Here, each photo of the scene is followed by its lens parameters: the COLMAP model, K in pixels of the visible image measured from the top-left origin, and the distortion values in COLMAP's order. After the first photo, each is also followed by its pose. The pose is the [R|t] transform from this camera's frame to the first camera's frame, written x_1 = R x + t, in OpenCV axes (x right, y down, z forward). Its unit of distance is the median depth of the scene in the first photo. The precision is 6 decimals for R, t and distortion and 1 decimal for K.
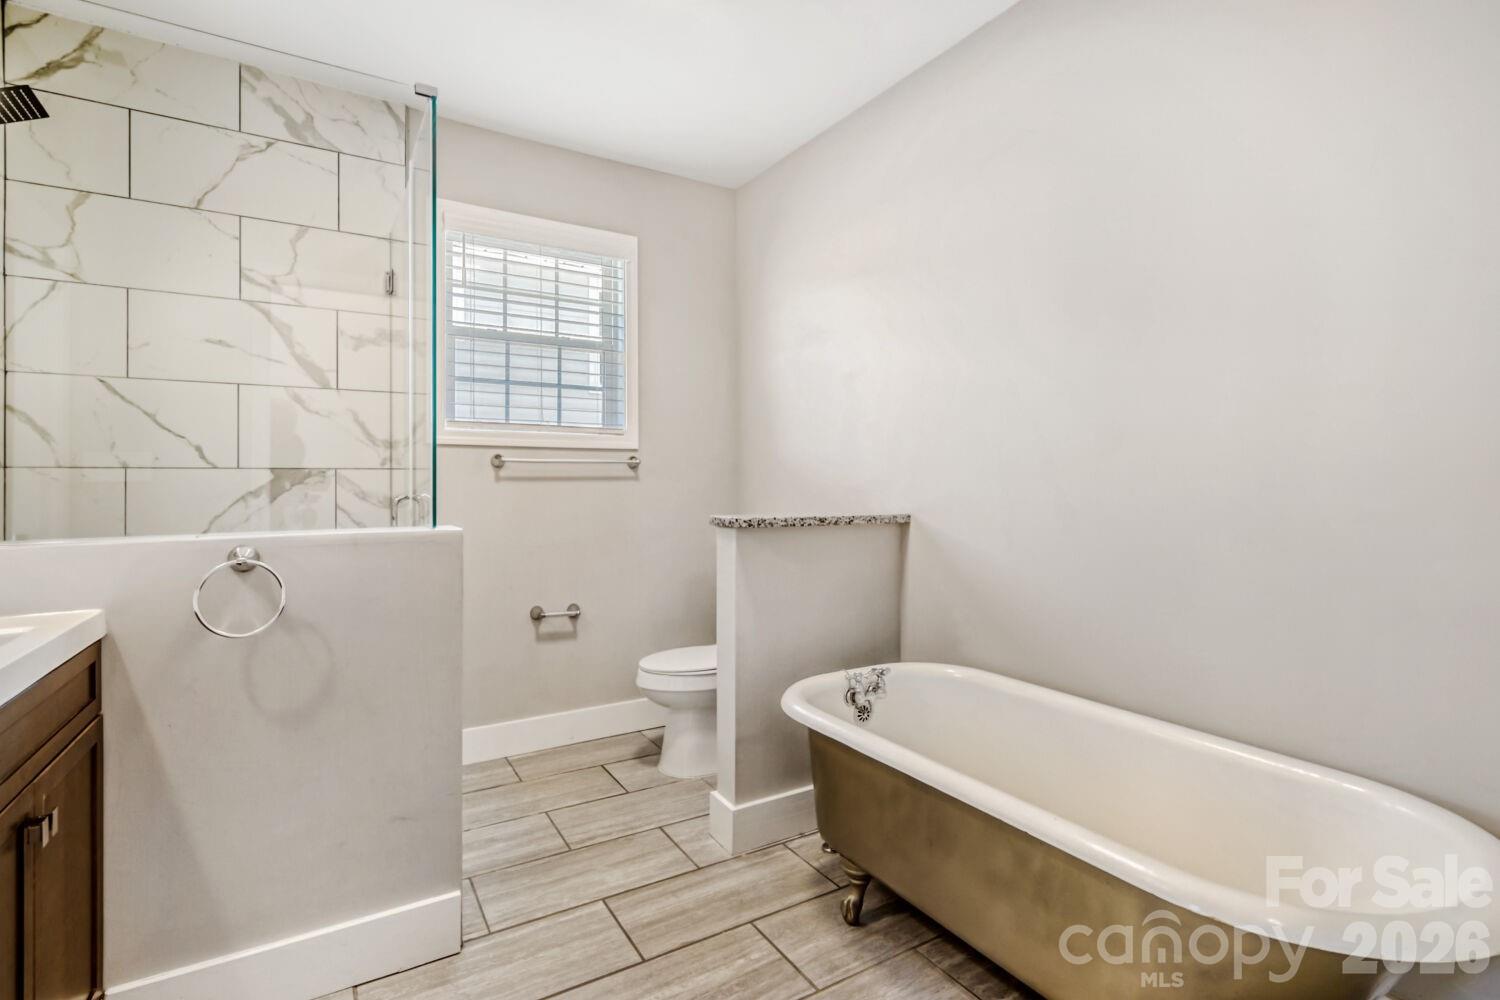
lens RADIAL K [[701.1, 0, 762.7], [0, 701.1, 474.1], [0, 0, 1]] dist [-0.000175, -0.001117]
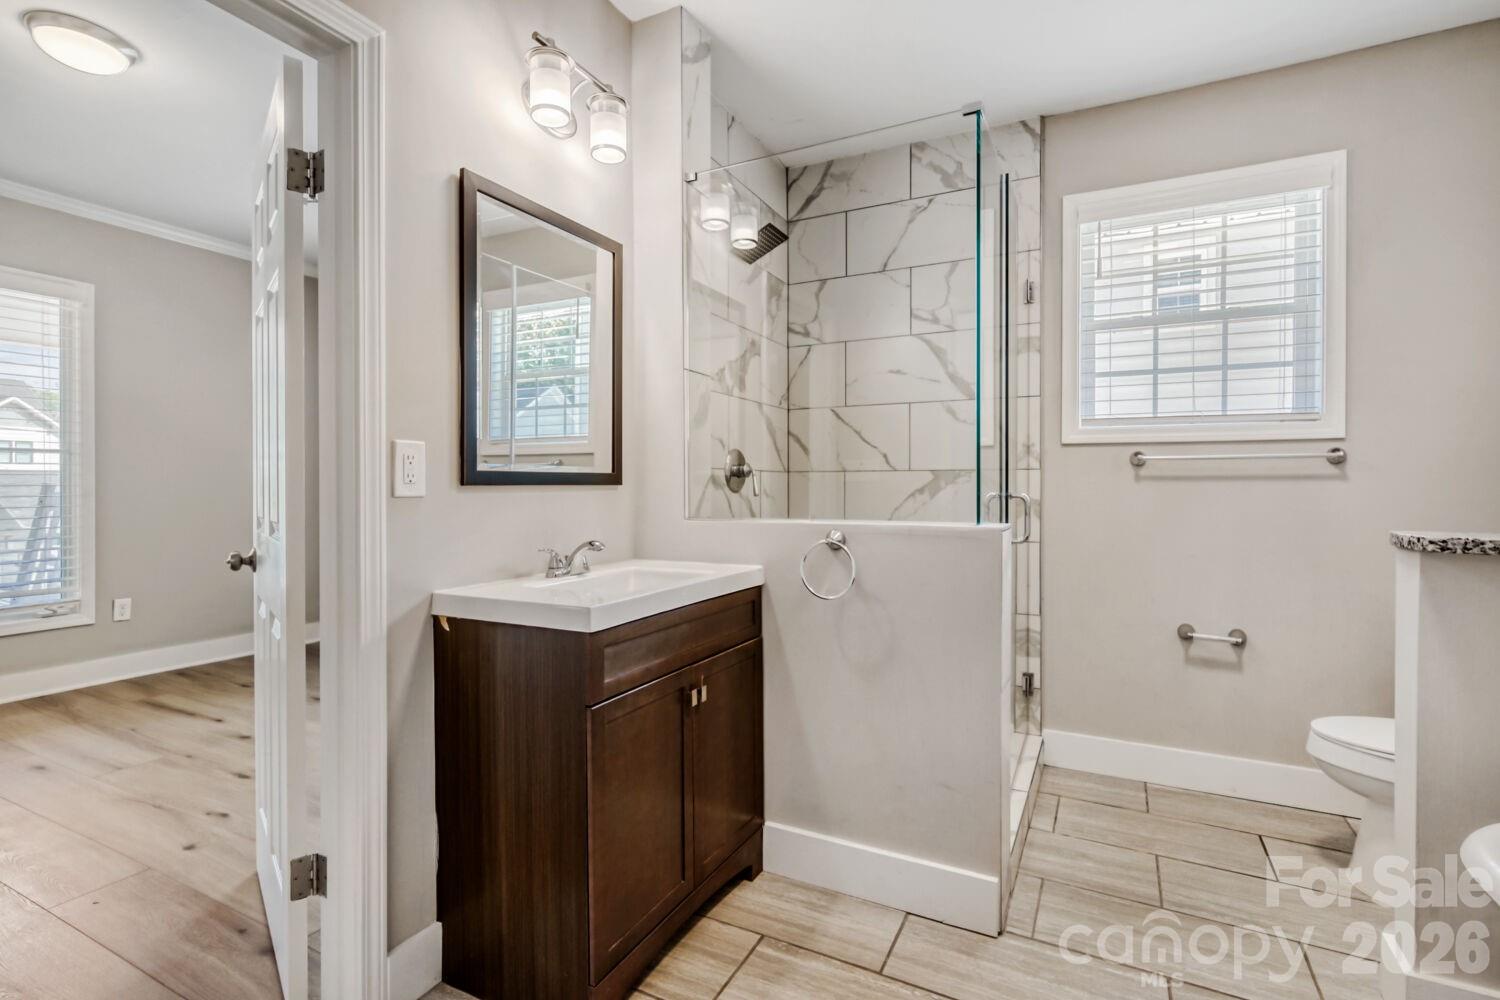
lens RADIAL K [[701.1, 0, 760.1], [0, 701.1, 485.6], [0, 0, 1]] dist [-0.000175, -0.001117]
pose [[0.525018, 0.005350, -0.851074, 0.168798], [0.008361, 0.999900, 0.011443, 0.001897], [0.851050, -0.013124, 0.524921, 0.111261]]
